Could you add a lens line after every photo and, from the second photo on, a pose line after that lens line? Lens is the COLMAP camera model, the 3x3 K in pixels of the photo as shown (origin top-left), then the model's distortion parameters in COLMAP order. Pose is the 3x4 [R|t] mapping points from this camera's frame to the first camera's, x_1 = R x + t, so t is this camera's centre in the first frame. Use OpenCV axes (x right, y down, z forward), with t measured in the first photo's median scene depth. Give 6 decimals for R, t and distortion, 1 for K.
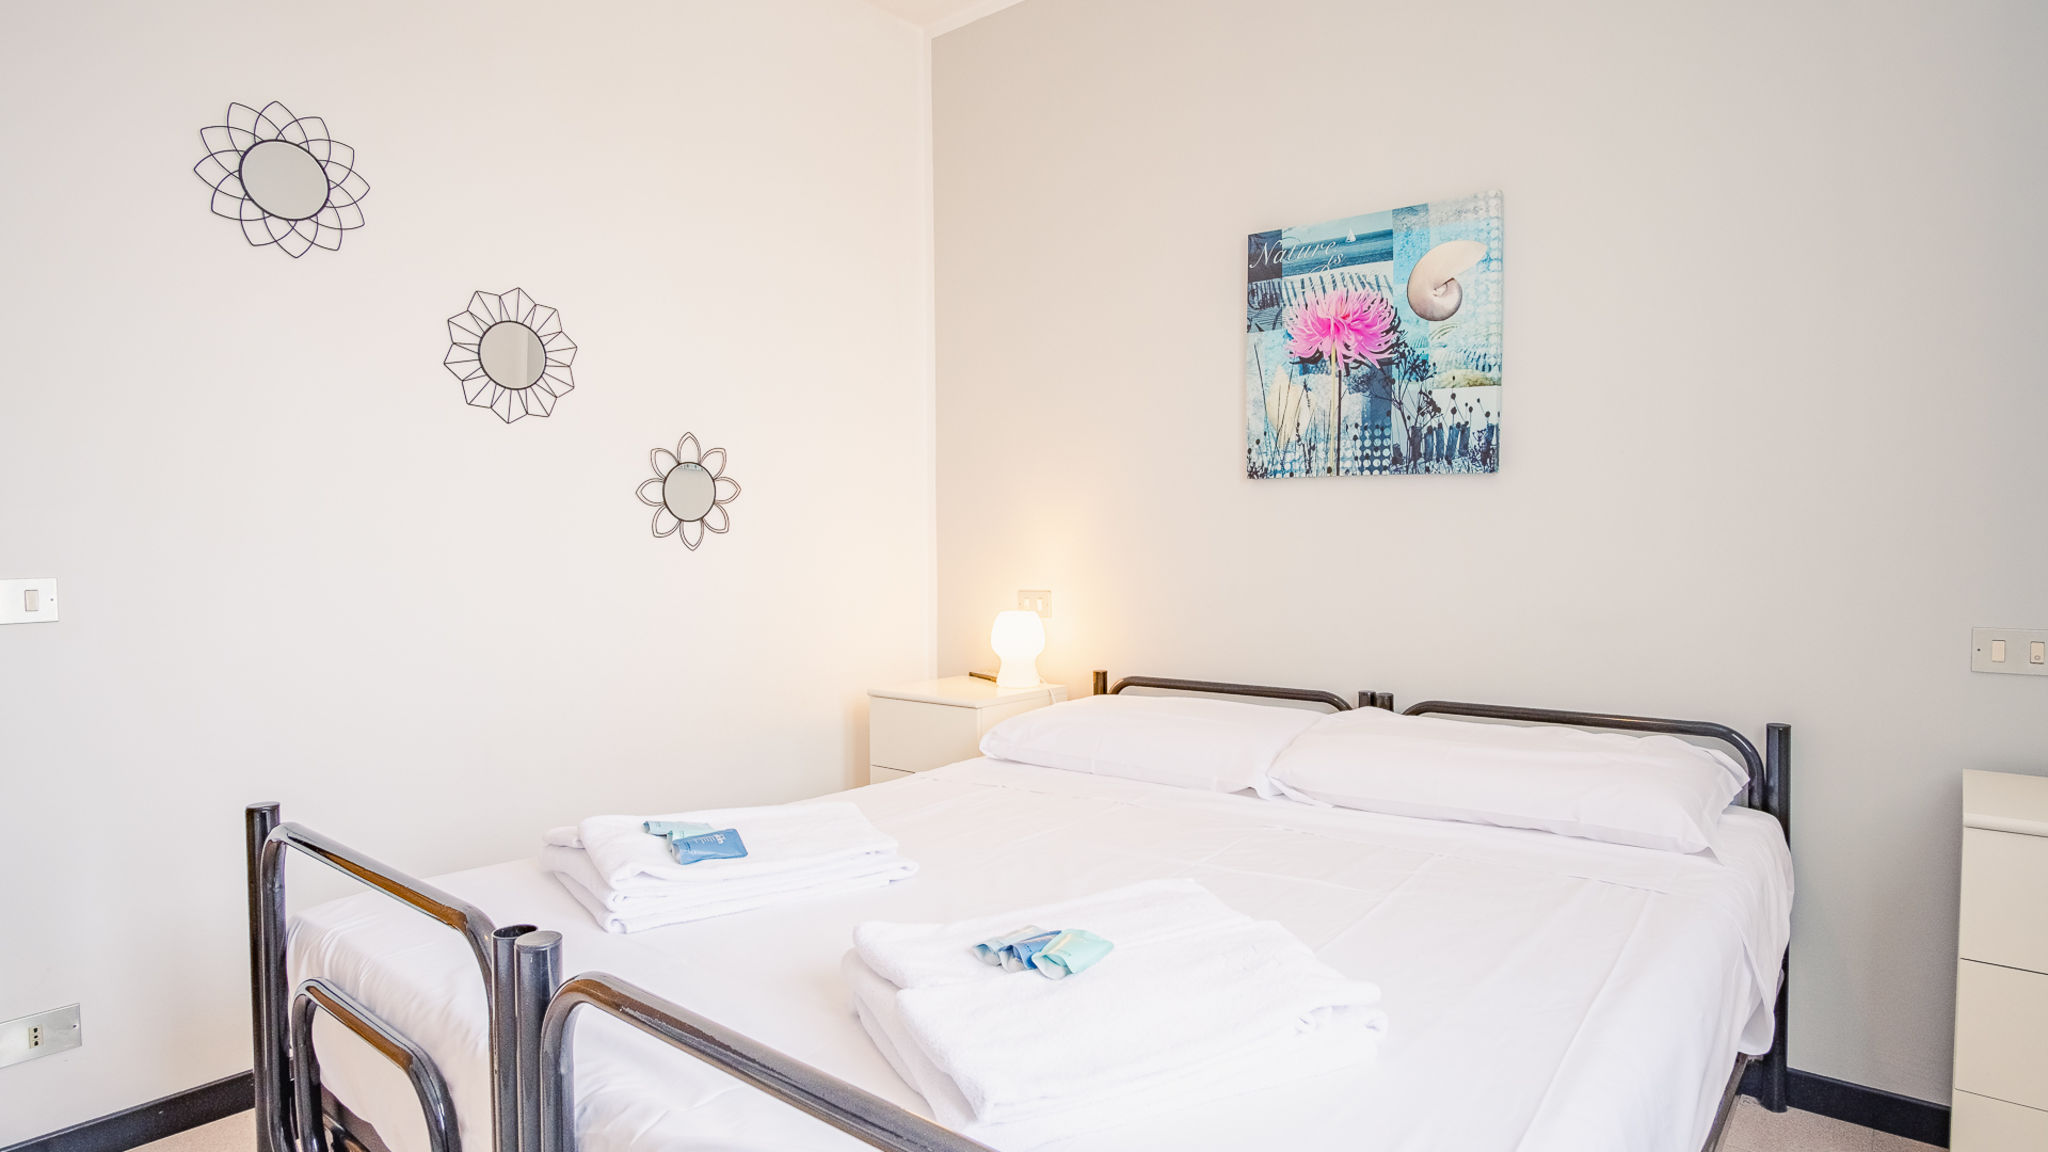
lens RADIAL K [[1109.1, 0, 1024.0], [0, 1109.1, 576.0], [0, 0, 1]] dist [-0.025977, 0.000359]
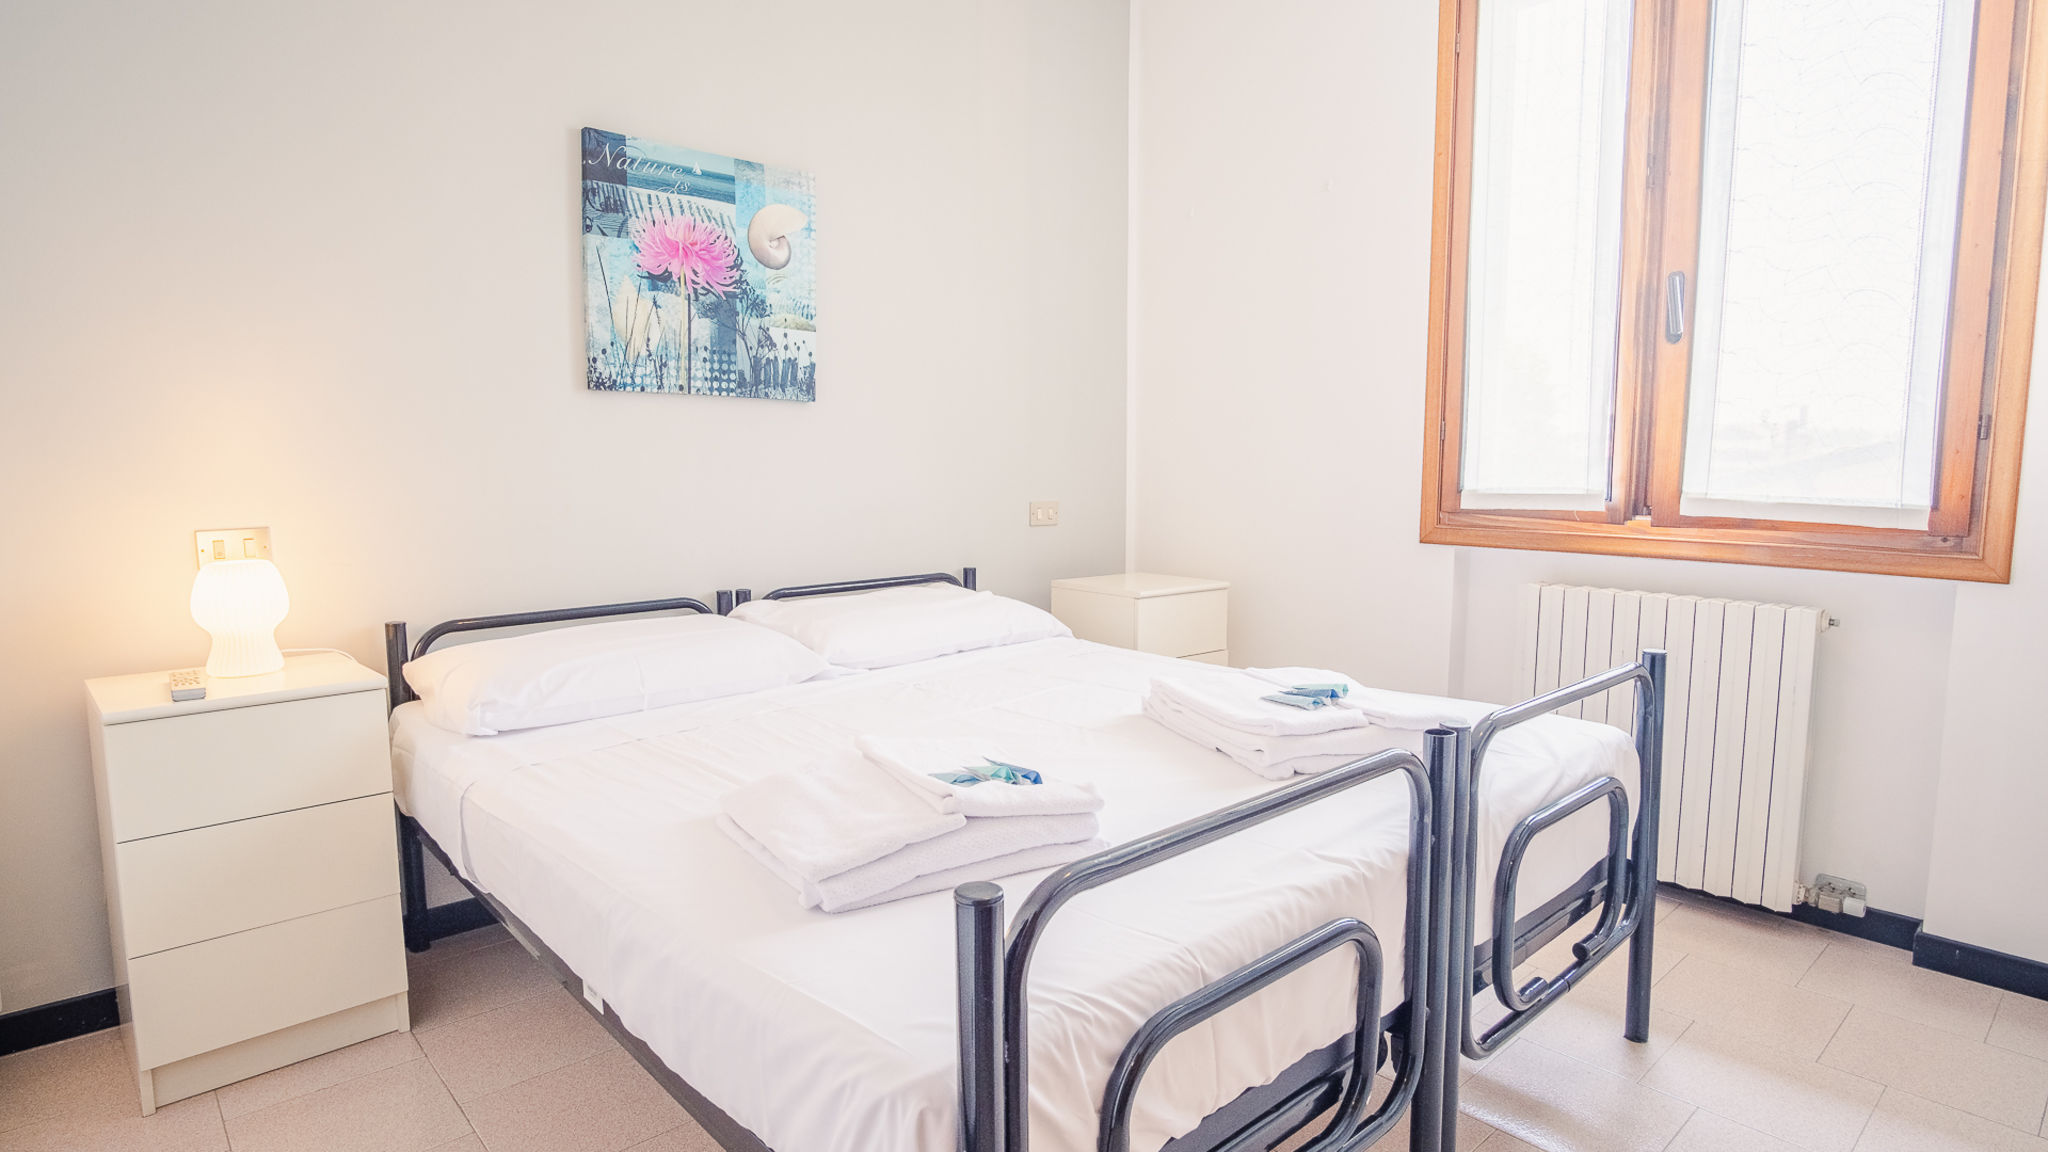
lens RADIAL K [[1109.1, 0, 1024.0], [0, 1109.1, 576.0], [0, 0, 1]] dist [-0.025977, 0.000359]
pose [[0.131279, -0.103061, 0.985974, -0.756670], [0.031250, 0.994517, 0.099794, -0.012566], [-0.990853, 0.017711, 0.133780, 0.551877]]
